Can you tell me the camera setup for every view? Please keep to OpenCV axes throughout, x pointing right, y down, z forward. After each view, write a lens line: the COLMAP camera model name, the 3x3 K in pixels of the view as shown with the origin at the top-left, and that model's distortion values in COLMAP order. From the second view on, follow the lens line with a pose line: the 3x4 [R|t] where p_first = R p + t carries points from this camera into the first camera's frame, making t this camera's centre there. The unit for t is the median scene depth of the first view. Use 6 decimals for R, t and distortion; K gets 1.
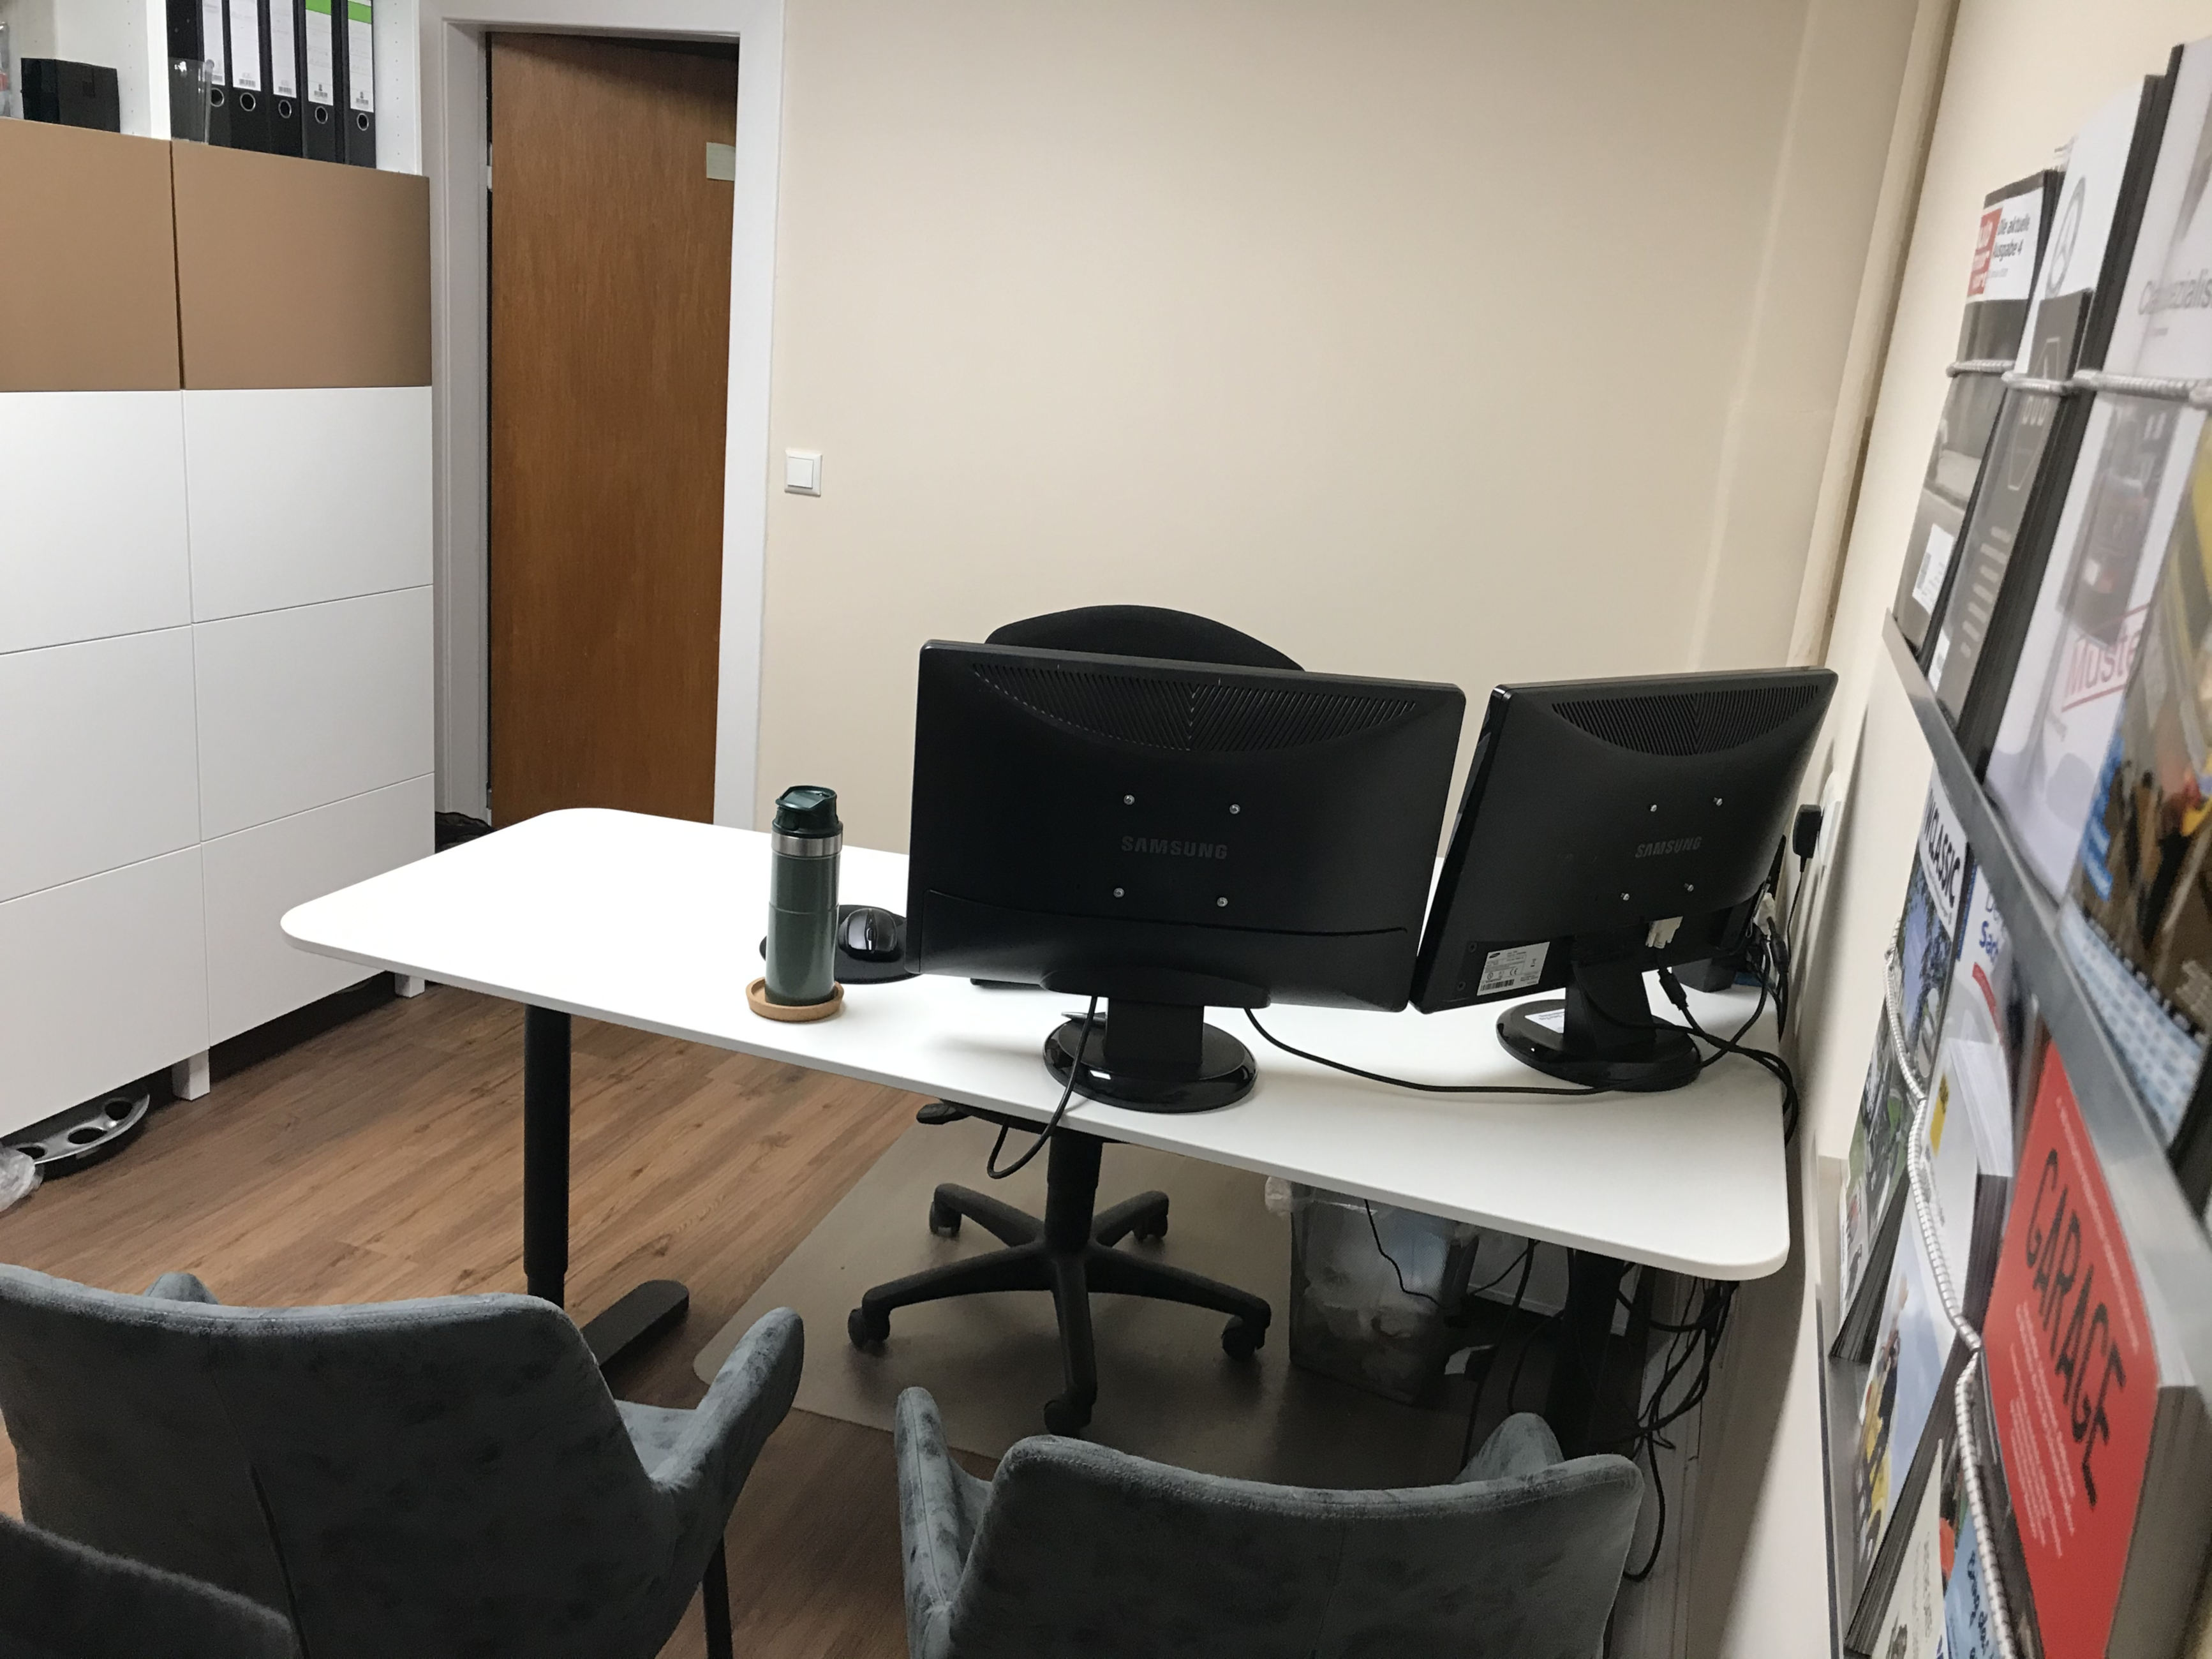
lens RADIAL K [[1825.5, 0, 1106.0], [0, 1825.5, 829.5], [0, 0, 1]] dist [0.005053, -0.000996]
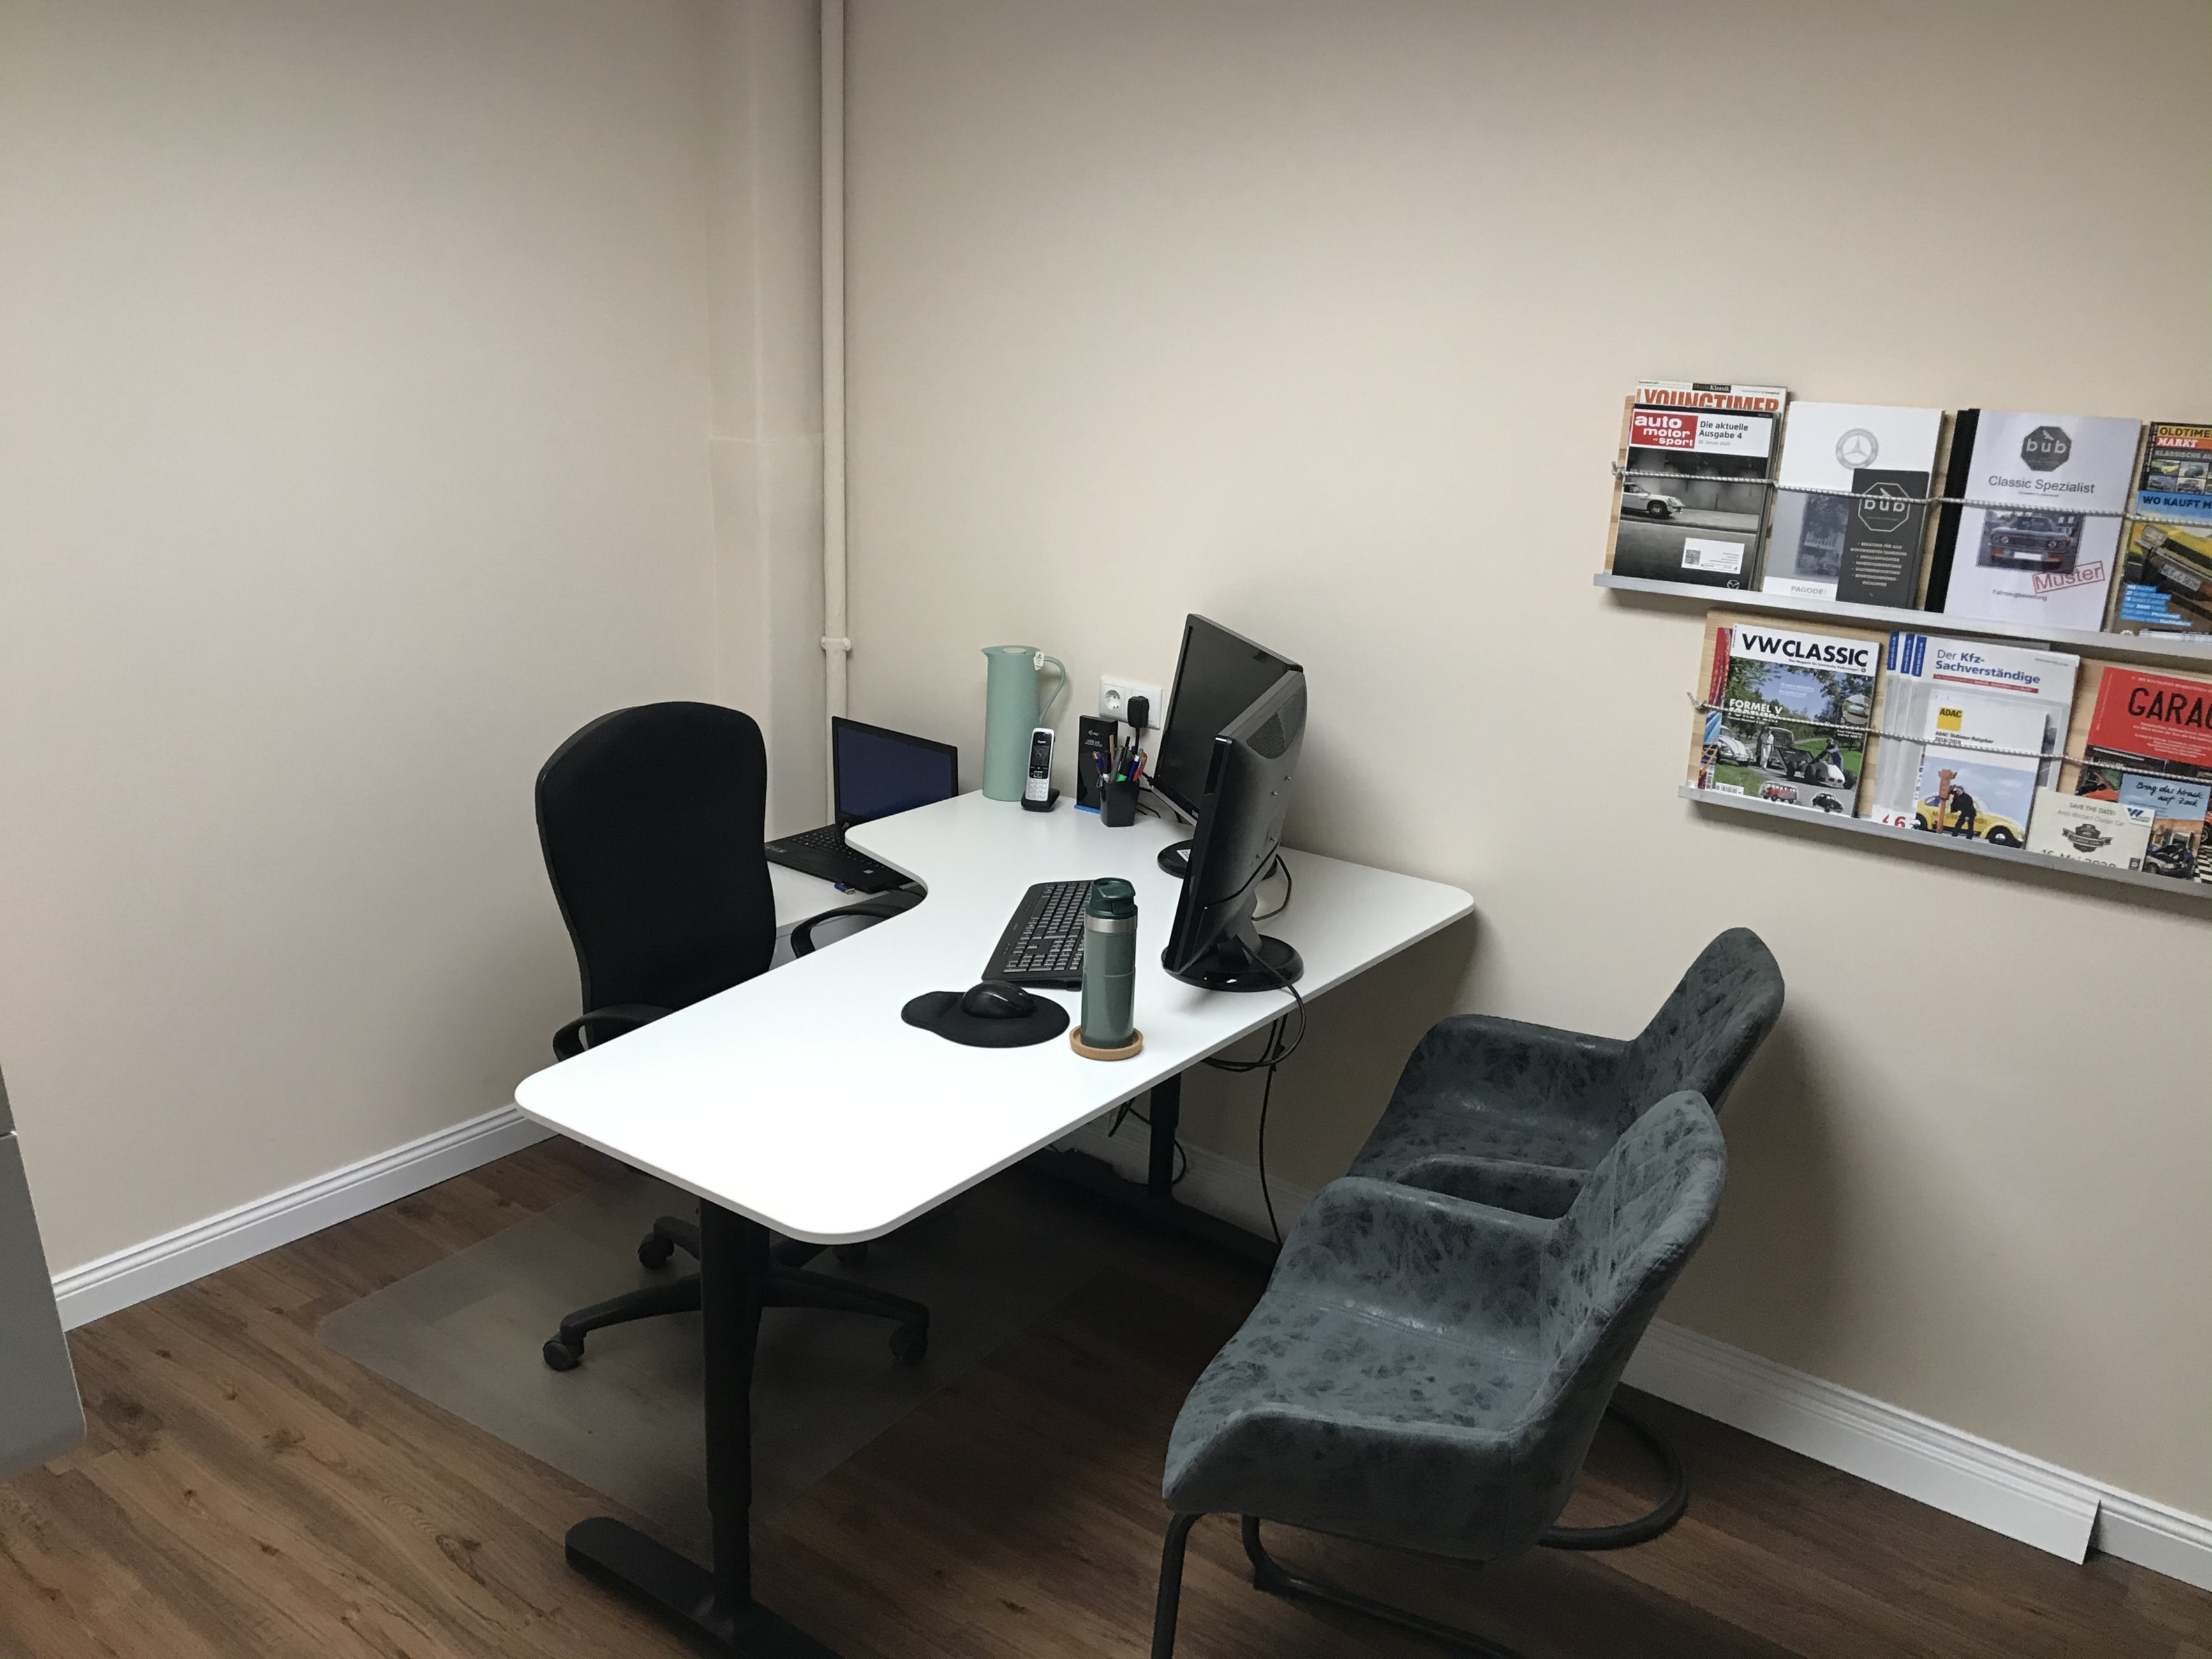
lens RADIAL K [[1825.5, 0, 1106.0], [0, 1825.5, 829.5], [0, 0, 1]] dist [0.005053, -0.000996]
pose [[0.314362, -0.345682, 0.884127, -0.835053], [0.265587, 0.926178, 0.267691, -0.261330], [-0.911395, 0.150661, 0.382964, 0.311271]]
